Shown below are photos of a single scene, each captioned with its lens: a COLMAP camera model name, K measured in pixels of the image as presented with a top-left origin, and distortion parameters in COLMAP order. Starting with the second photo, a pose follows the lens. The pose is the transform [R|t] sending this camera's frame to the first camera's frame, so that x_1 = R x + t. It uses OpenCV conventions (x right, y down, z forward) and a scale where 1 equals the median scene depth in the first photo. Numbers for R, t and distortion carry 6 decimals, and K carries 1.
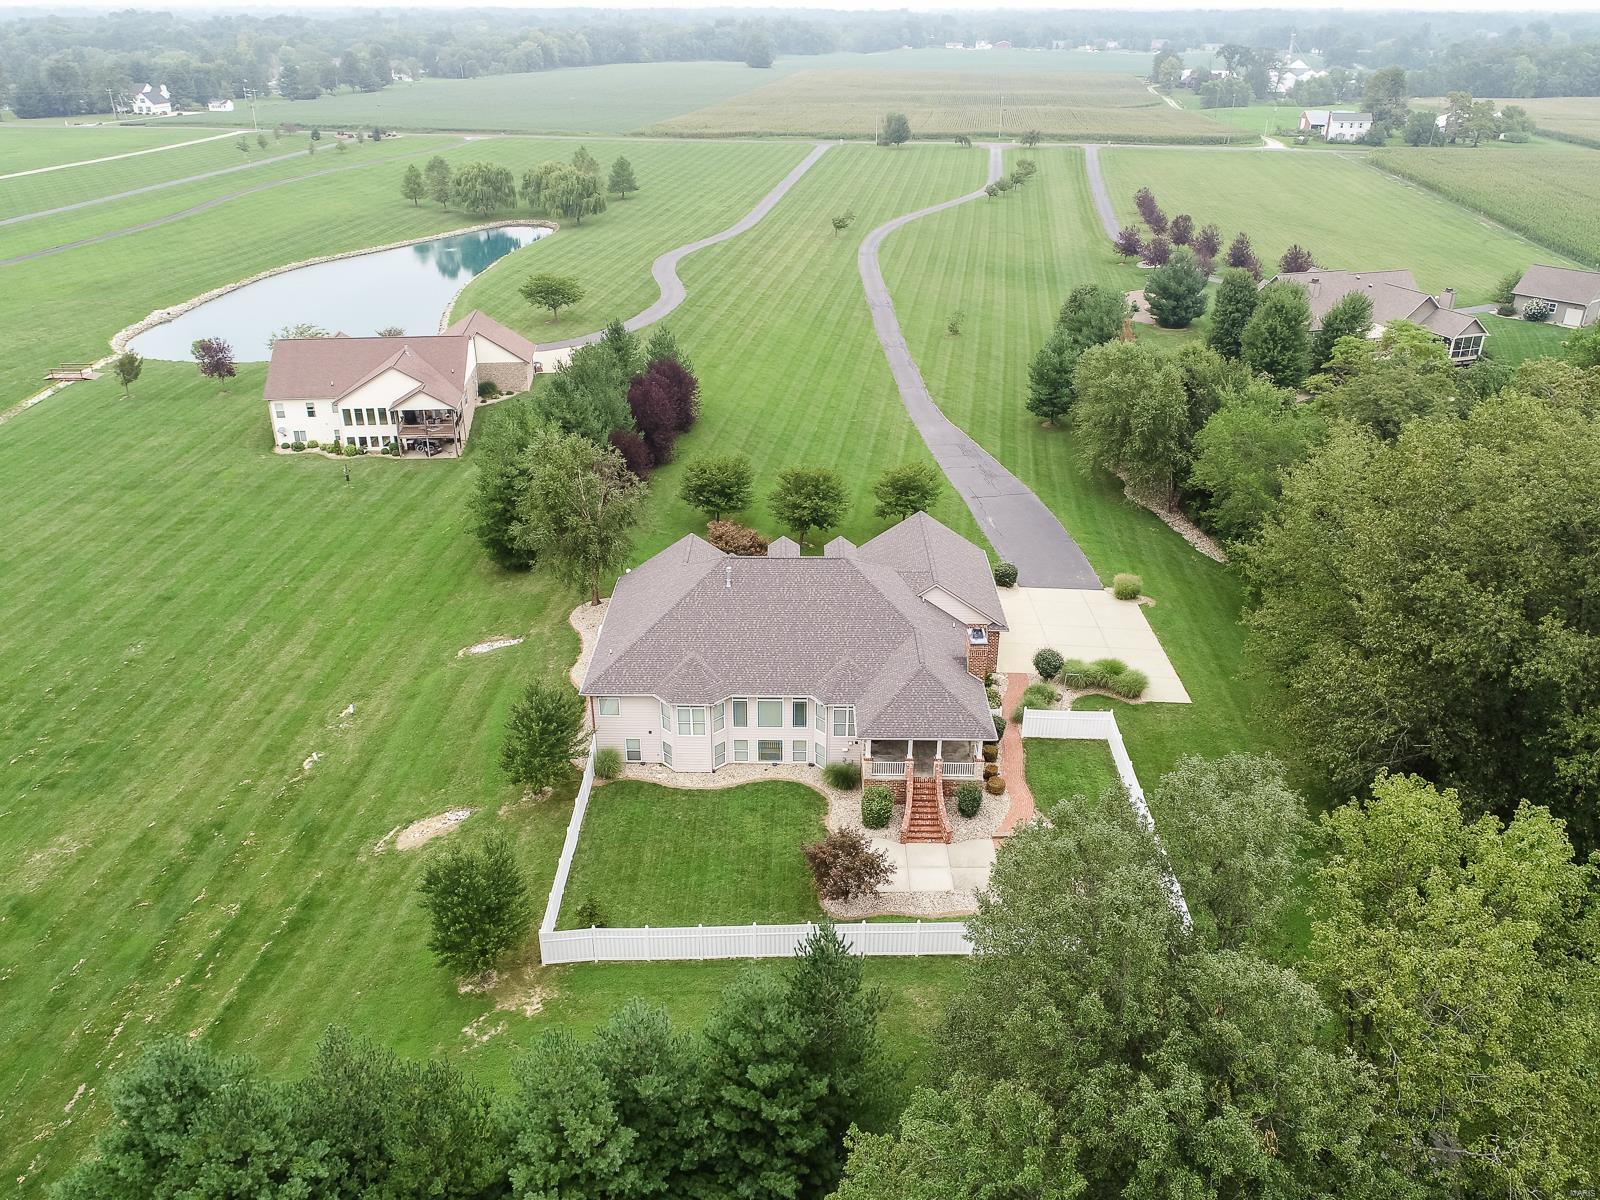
lens RADIAL K [[1183.3, 0, 800.0], [0, 1183.3, 600.0], [0, 0, 1]] dist [-0.000251, 0.000906]
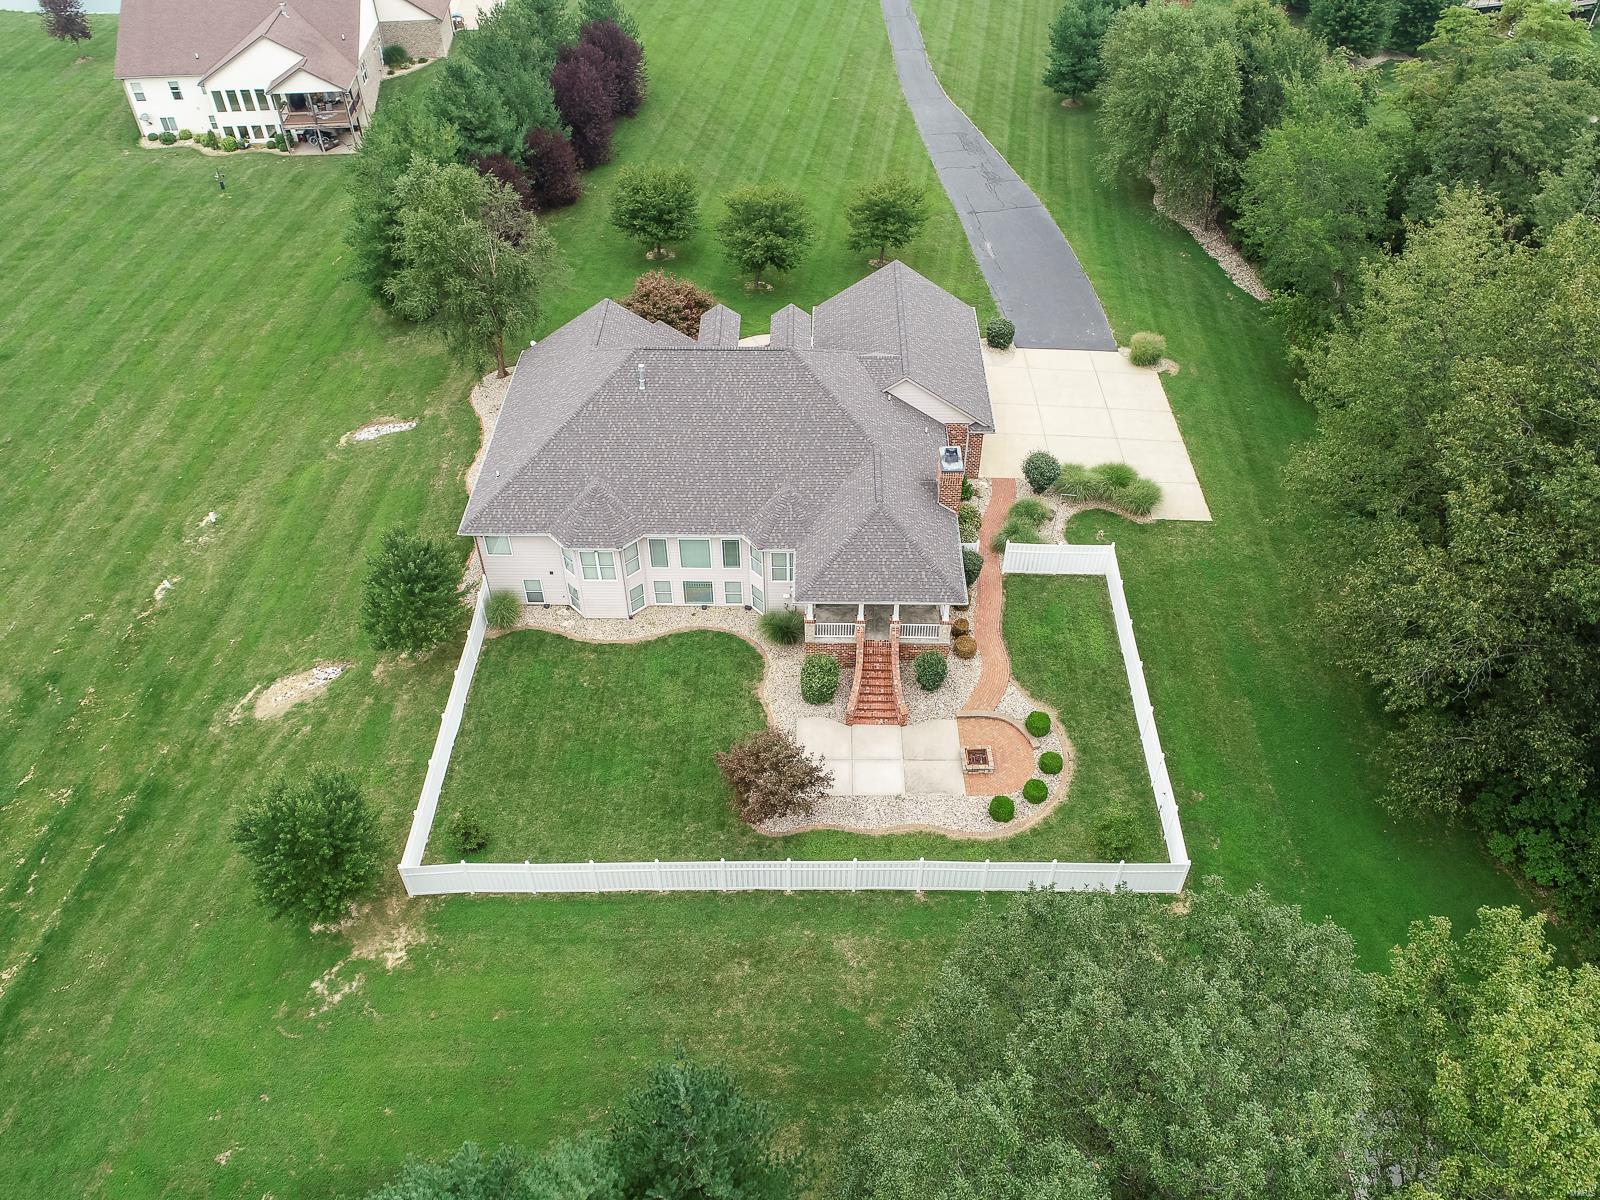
lens RADIAL K [[1183.3, 0, 800.0], [0, 1183.3, 600.0], [0, 0, 1]] dist [-0.000251, 0.000906]
pose [[0.999976, -0.000894, -0.006929, 0.045197], [0.002855, 0.957473, 0.288508, -0.092516], [0.006376, -0.288521, 0.957452, 0.175767]]
